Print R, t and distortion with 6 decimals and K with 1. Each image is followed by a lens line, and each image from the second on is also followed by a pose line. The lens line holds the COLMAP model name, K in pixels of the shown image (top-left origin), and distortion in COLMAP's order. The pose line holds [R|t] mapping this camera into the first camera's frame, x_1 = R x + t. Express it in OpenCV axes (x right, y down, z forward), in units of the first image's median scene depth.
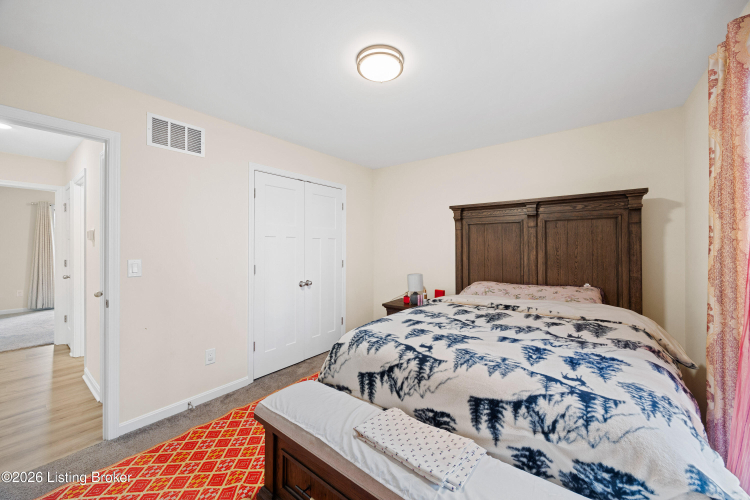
lens RADIAL K [[291.3, 0, 375.6], [0, 291.3, 245.4], [0, 0, 1]] dist [-0.002282, -0.000337]
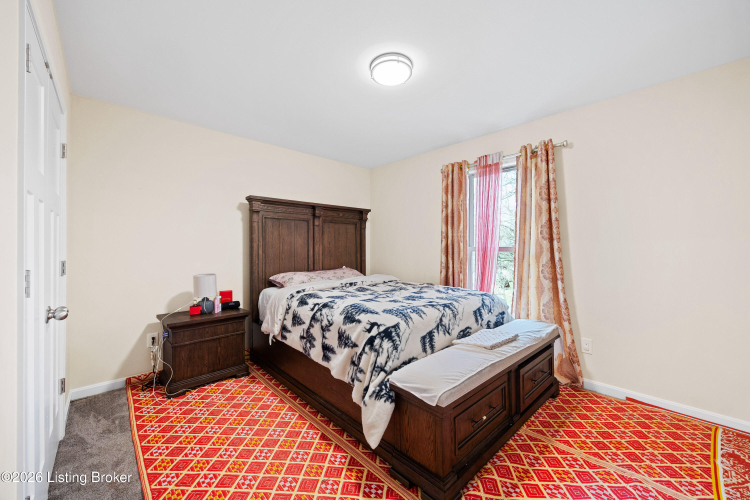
lens RADIAL K [[291.3, 0, 375.6], [0, 291.3, 245.4], [0, 0, 1]] dist [-0.002282, -0.000337]
pose [[0.157674, 0.011261, 0.987427, -1.317901], [0.002243, 0.999928, -0.011761, 0.076340], [-0.987489, 0.004069, 0.157637, 1.033856]]
